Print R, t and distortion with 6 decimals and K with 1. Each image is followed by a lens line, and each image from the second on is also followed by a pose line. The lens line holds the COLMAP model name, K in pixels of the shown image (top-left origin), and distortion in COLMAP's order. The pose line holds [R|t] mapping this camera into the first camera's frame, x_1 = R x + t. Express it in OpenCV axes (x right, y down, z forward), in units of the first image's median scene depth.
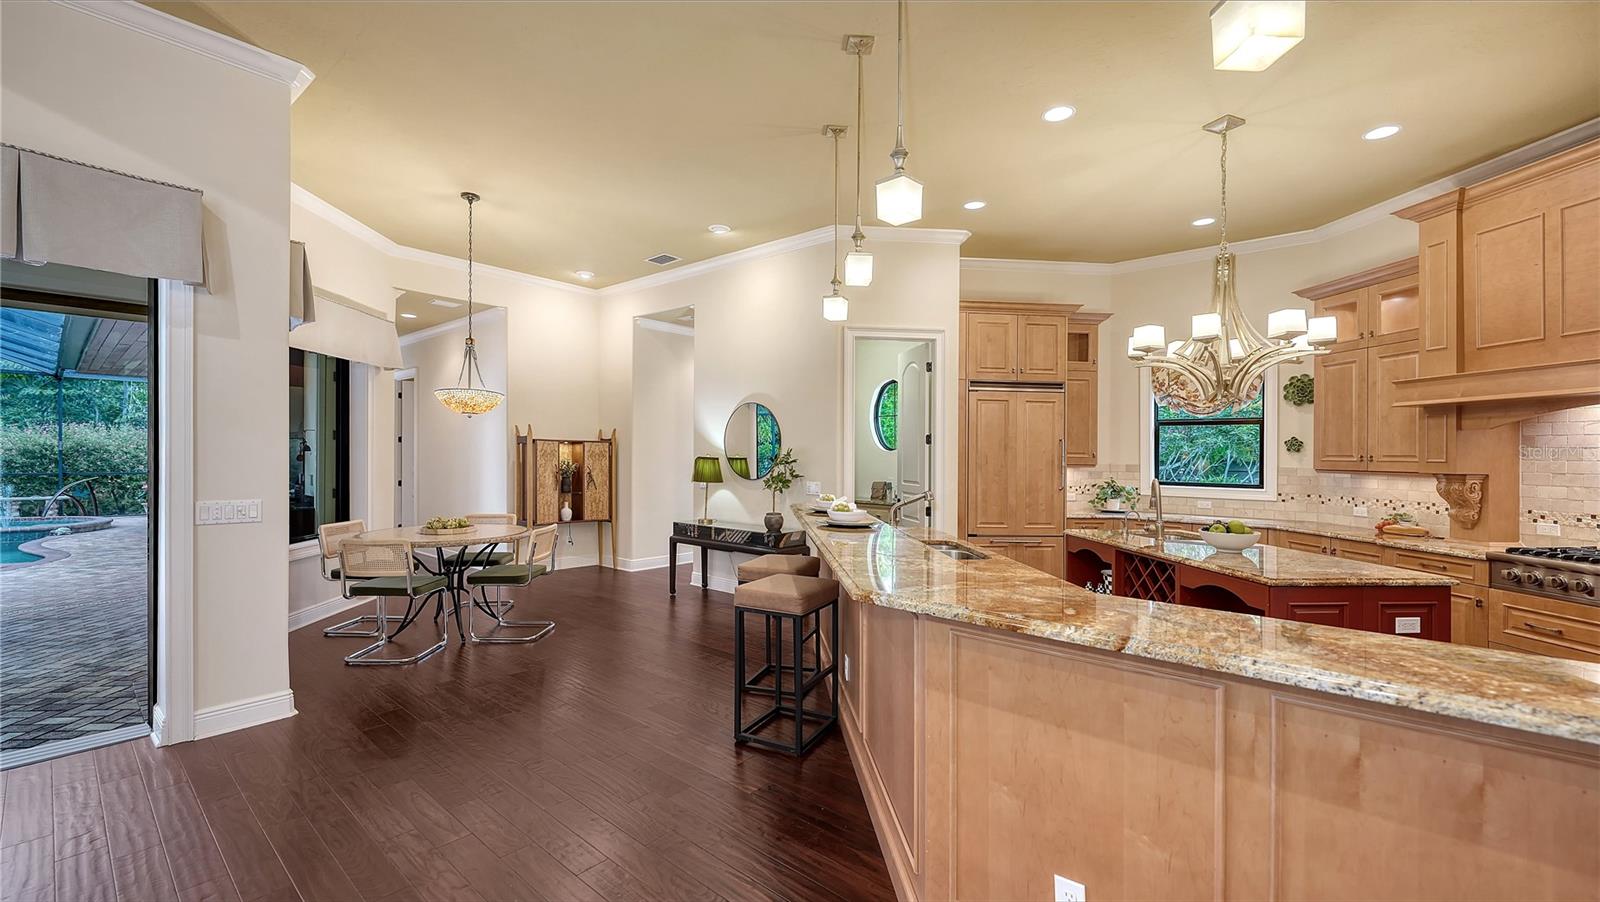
lens RADIAL K [[648.1, 0, 796.5], [0, 648.1, 455.8], [0, 0, 1]] dist [0.001605, 0.000098]
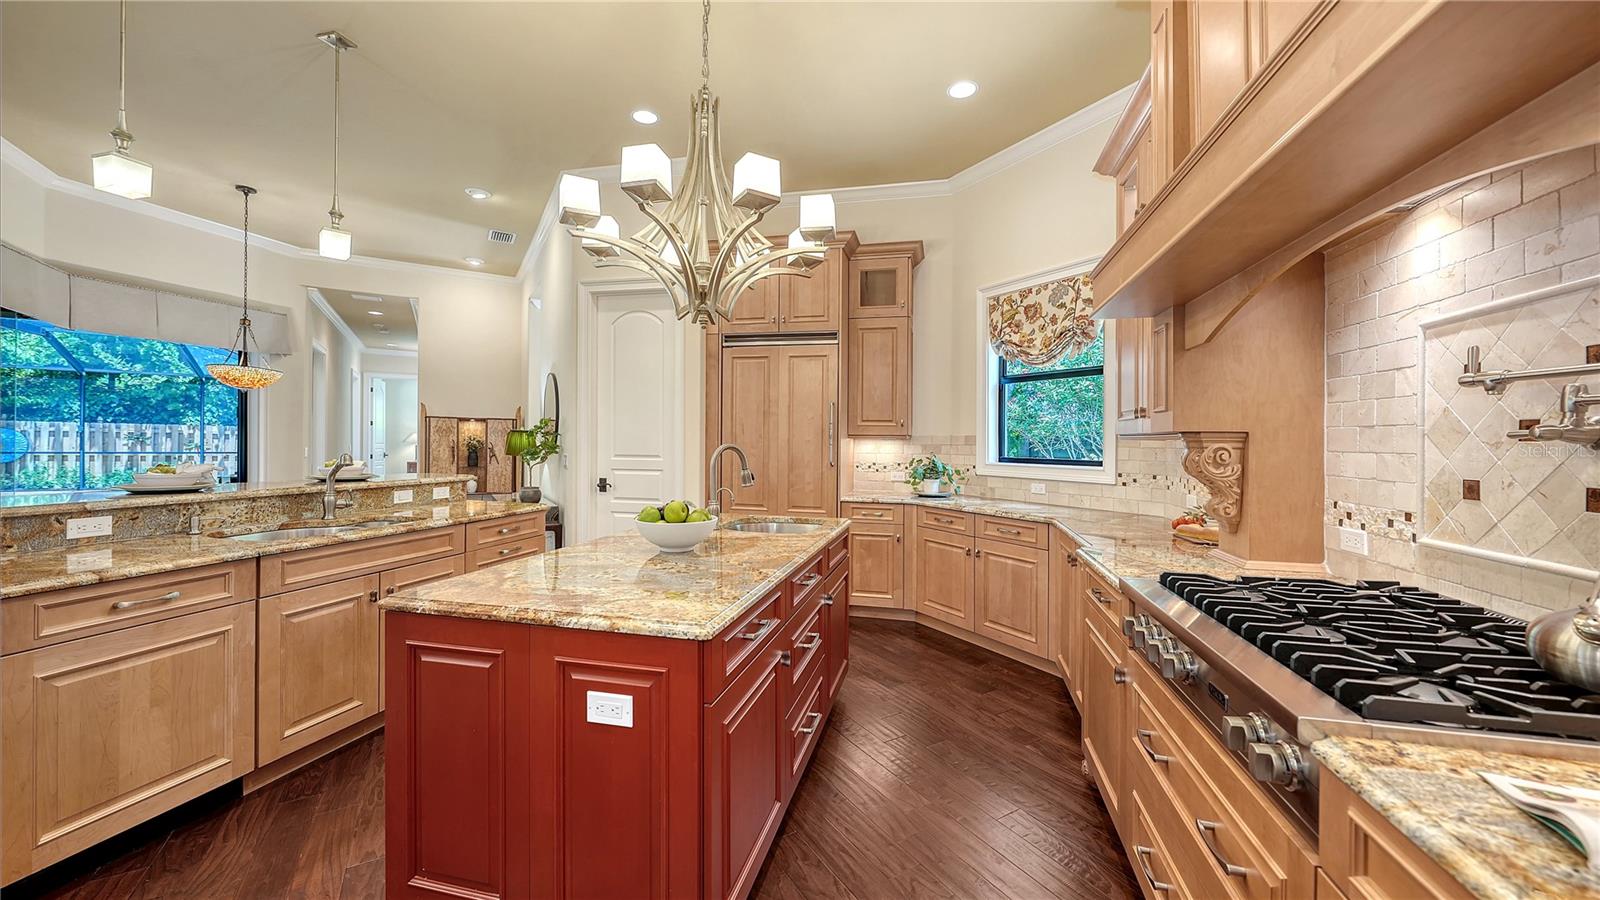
lens RADIAL K [[592.4, 0, 803.0], [0, 592.4, 444.9], [0, 0, 1]] dist [-0.002108, -0.000201]
pose [[0.952244, -0.000282, -0.305337, 0.570865], [0.000283, 1.000000, -0.000042, 0.025694], [0.305337, -0.000046, 0.952244, 0.283207]]
